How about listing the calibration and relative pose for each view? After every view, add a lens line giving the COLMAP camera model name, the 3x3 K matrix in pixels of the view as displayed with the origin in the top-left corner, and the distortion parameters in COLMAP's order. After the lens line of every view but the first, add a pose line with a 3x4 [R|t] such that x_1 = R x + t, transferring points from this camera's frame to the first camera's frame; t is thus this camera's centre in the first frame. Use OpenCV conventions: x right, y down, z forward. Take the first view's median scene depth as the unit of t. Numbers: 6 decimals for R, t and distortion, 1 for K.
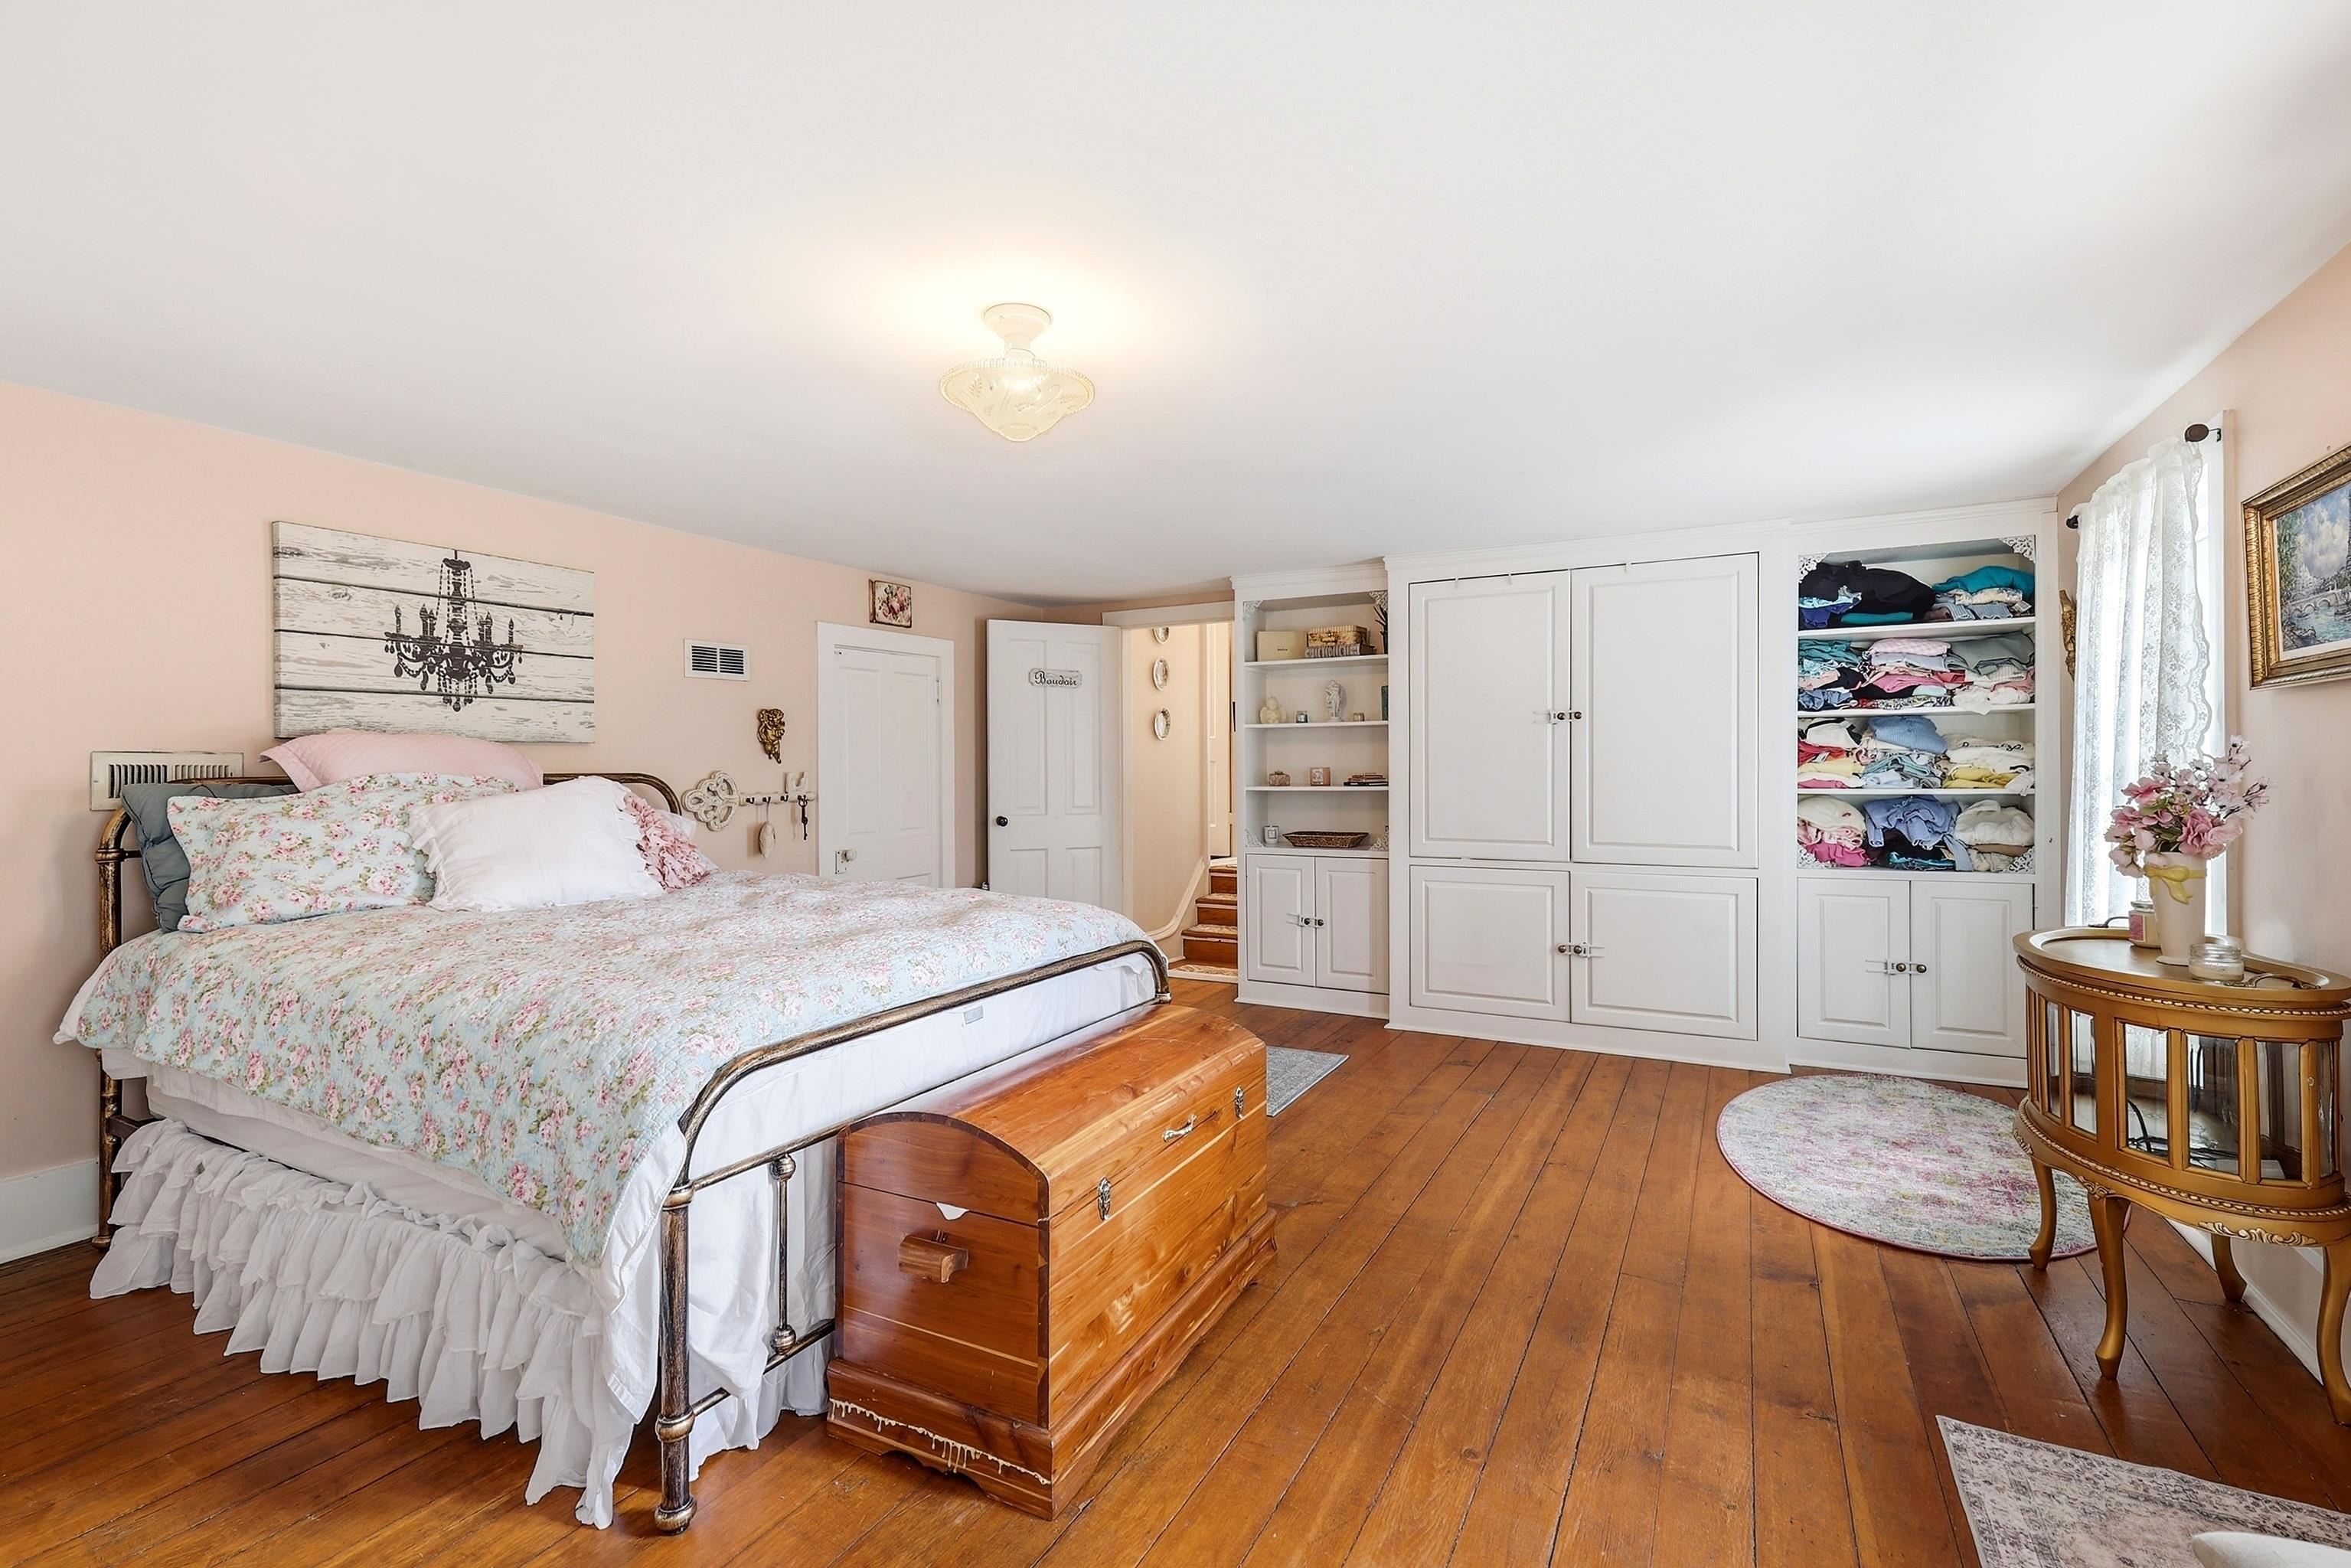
lens RADIAL K [[1044.6, 0, 1168.9], [0, 1044.6, 771.9], [0, 0, 1]] dist [0.000554, 0.000005]
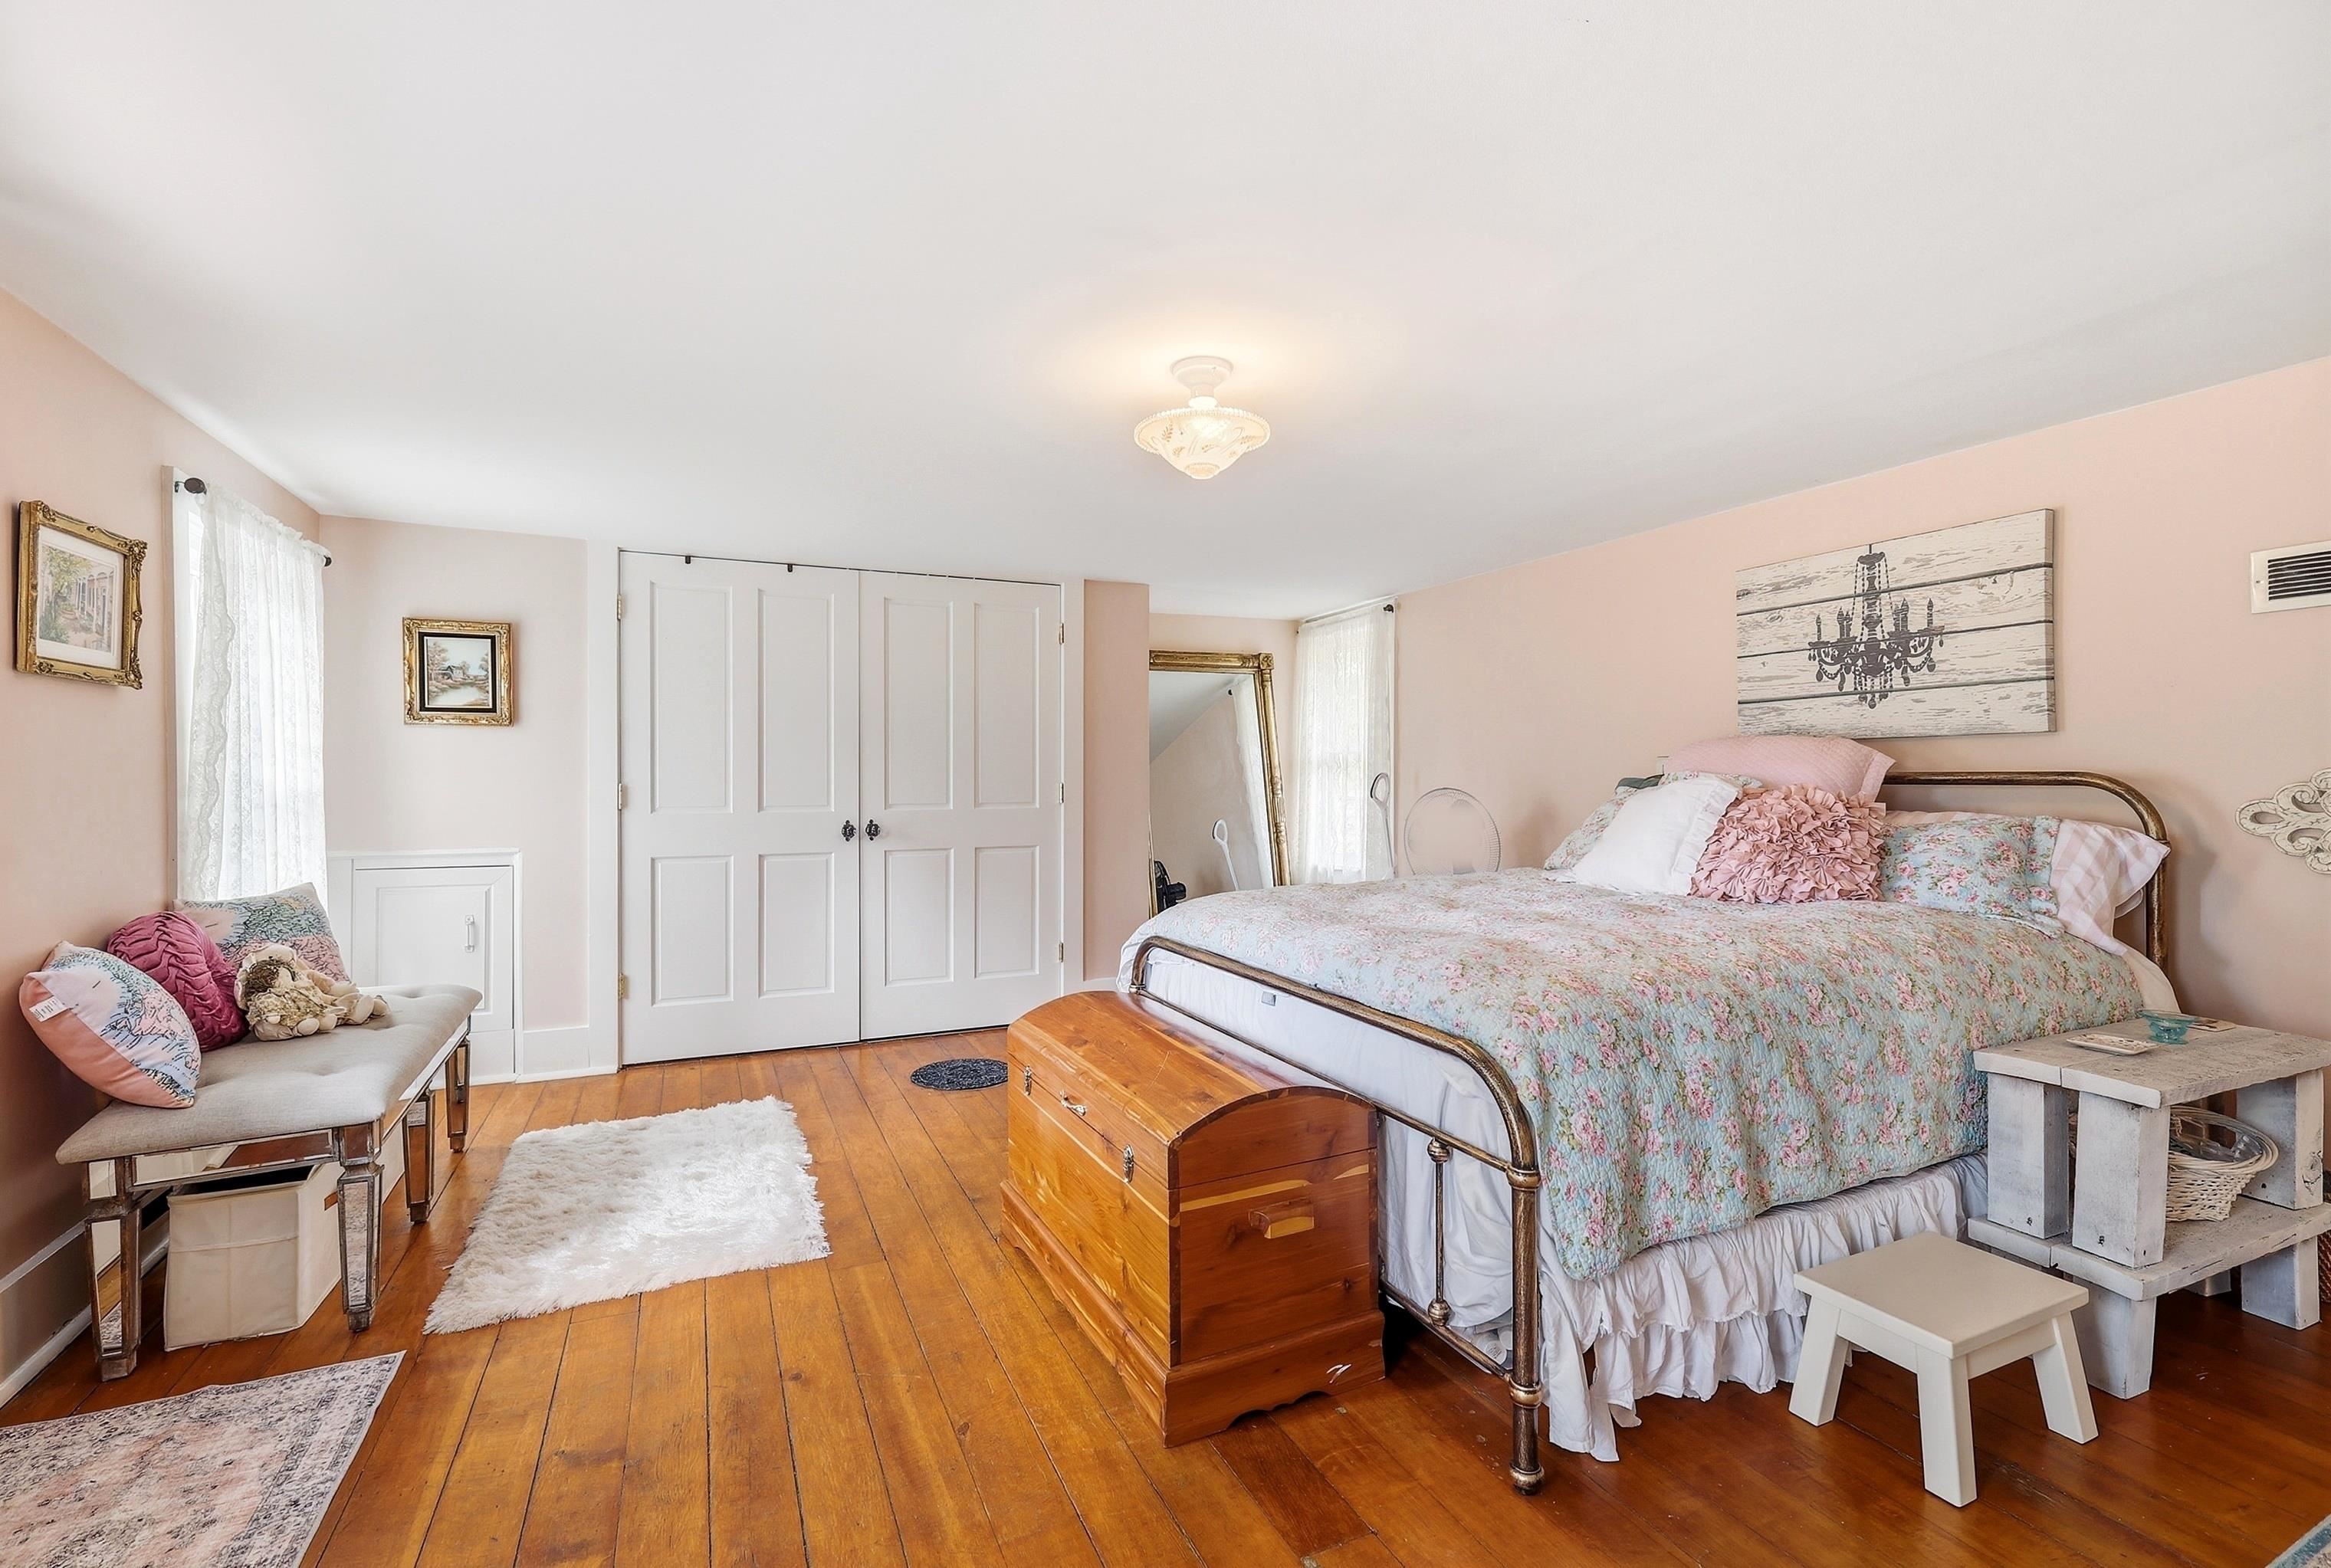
lens RADIAL K [[1042.7, 0, 1159.6], [0, 1042.7, 775.6], [0, 0, 1]] dist [-0.001788, -0.000115]
pose [[-0.613696, 0.008437, -0.789497, 0.501652], [0.004138, 0.999964, 0.007470, -0.004901], [0.789532, 0.001318, -0.613708, 1.071641]]
